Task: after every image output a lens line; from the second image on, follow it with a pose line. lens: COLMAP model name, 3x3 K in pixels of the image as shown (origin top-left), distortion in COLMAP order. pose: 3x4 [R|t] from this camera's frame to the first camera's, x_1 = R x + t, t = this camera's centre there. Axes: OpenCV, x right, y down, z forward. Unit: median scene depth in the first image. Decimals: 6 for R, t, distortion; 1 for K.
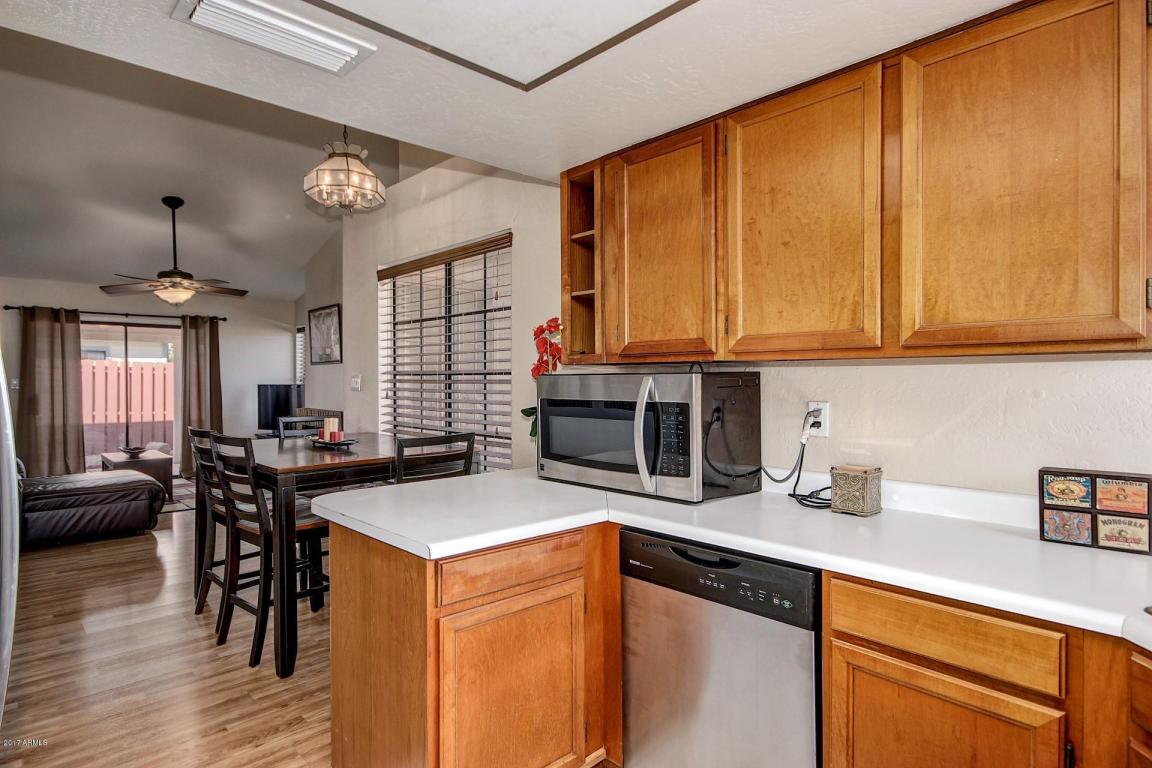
lens RADIAL K [[627.1, 0, 575.9], [0, 627.1, 388.0], [0, 0, 1]] dist [0.019755, -0.000777]
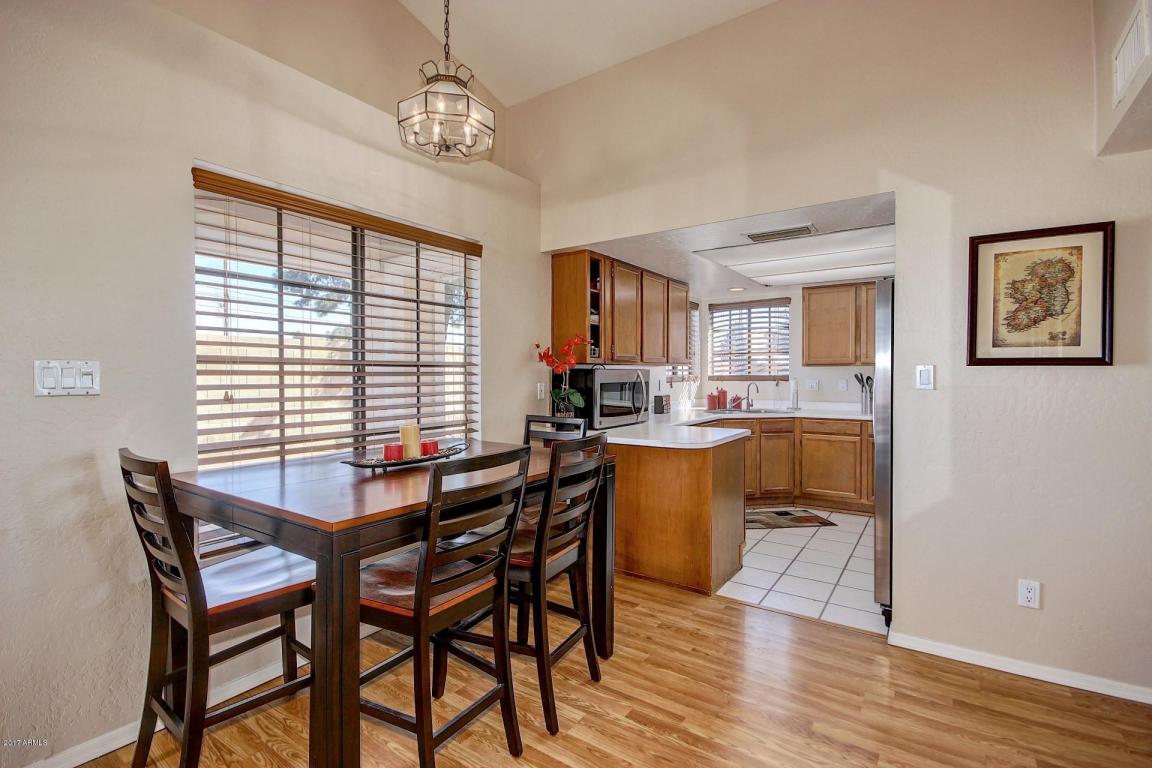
lens RADIAL K [[537.5, 0, 567.5], [0, 537.5, 376.7], [0, 0, 1]] dist [0.003056, -0.004908]
pose [[-0.203865, -0.006634, 0.978976, -0.756552], [0.012672, 0.999875, 0.009415, -0.007593], [-0.978917, 0.014325, -0.203756, 0.712982]]
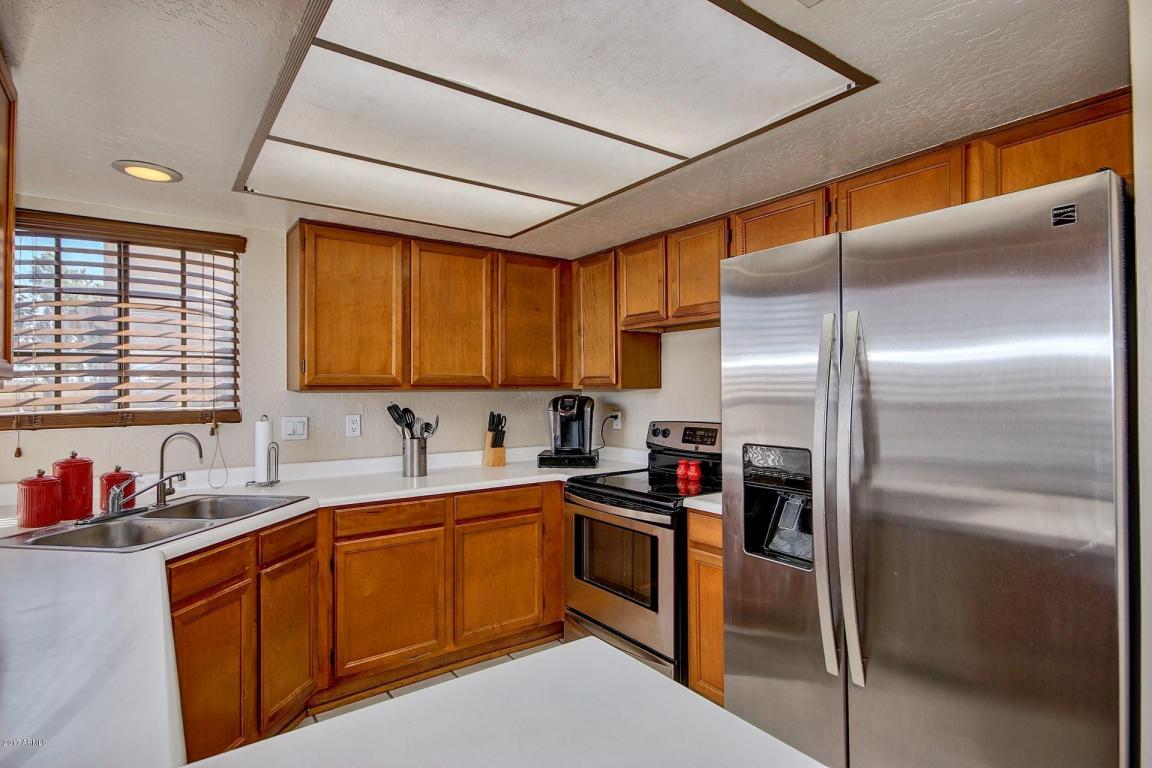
lens RADIAL K [[581.9, 0, 566.9], [0, 581.9, 383.8], [0, 0, 1]] dist [0.005986, 0.005709]
pose [[-0.992231, 0.005171, 0.124304, -0.091376], [0.005672, 0.999977, 0.003679, -0.018990], [-0.124283, 0.004356, -0.992237, 0.528412]]
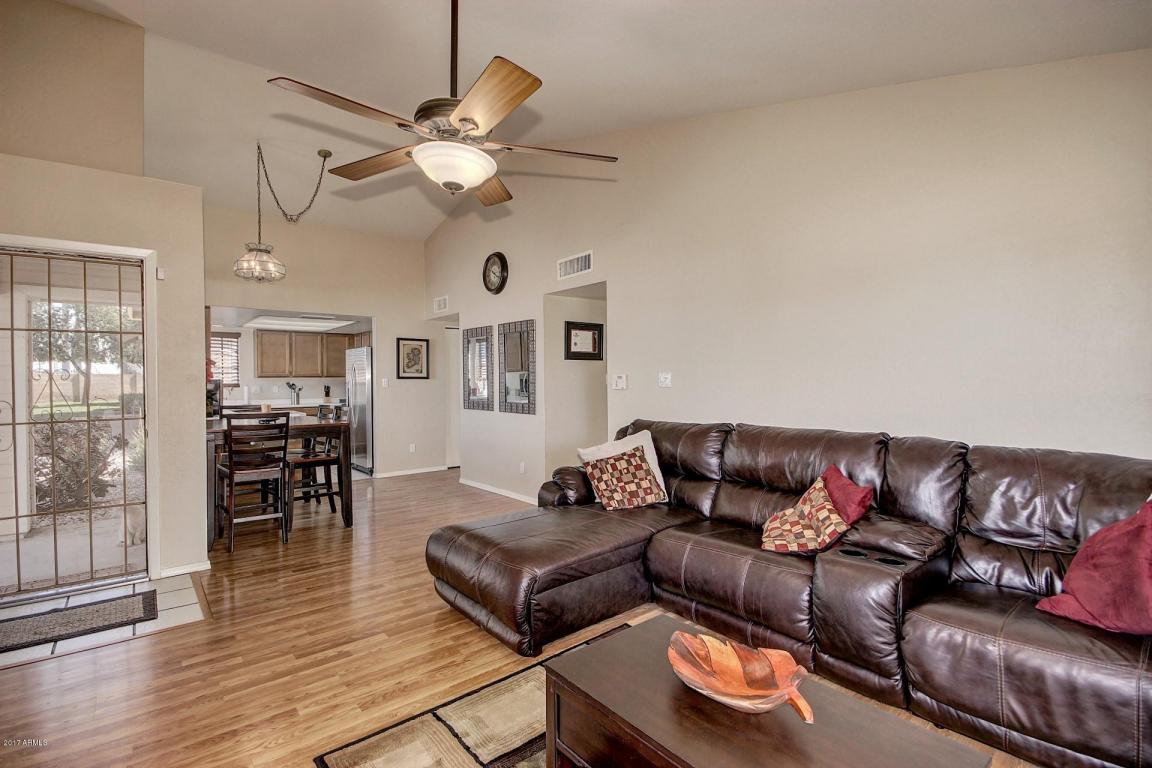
lens RADIAL K [[537.5, 0, 567.2], [0, 537.5, 386.5], [0, 0, 1]] dist [0.003056, -0.004908]
pose [[-0.997489, 0.002756, 0.070768, -0.934578], [0.004637, 0.999640, 0.026430, -0.025367], [-0.070670, 0.026692, -0.997143, 1.736478]]
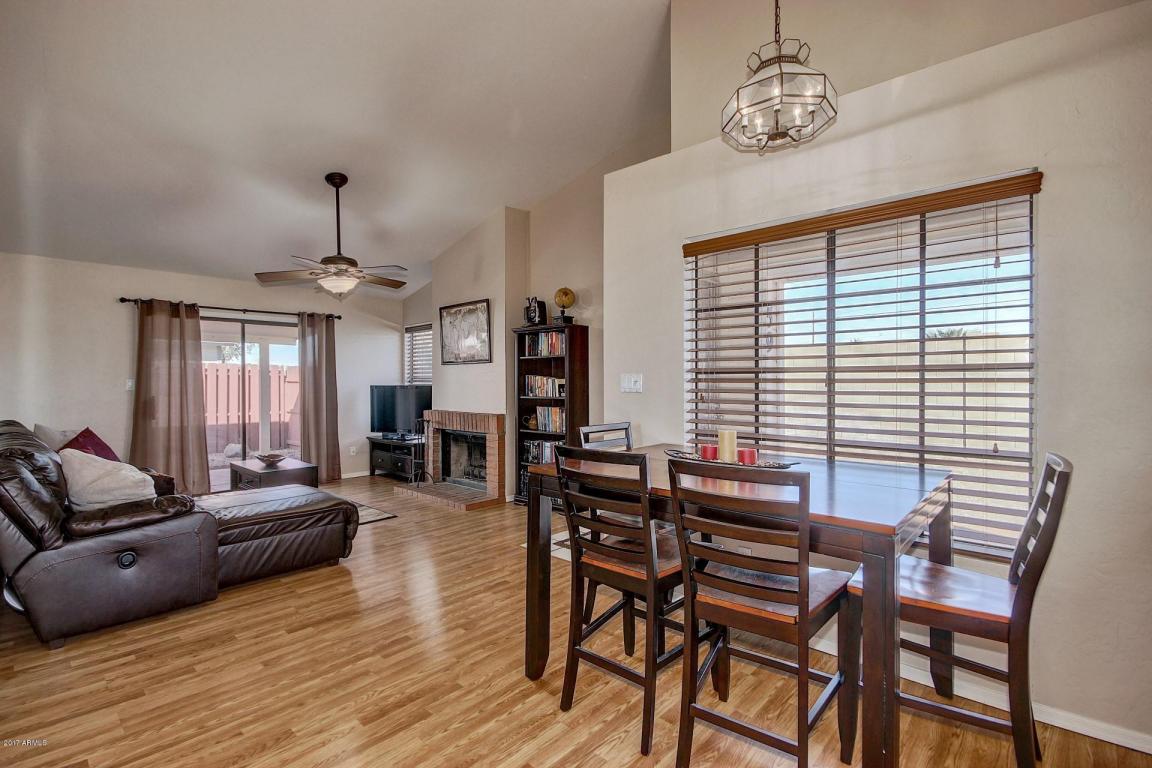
lens RADIAL K [[537.5, 0, 573.5], [0, 537.5, 386.5], [0, 0, 1]] dist [0.003056, -0.004908]
pose [[0.997270, -0.000978, 0.073841, -0.462542], [0.001350, 0.999987, -0.004994, -0.000075], [-0.073835, 0.005080, 0.997258, 0.288925]]
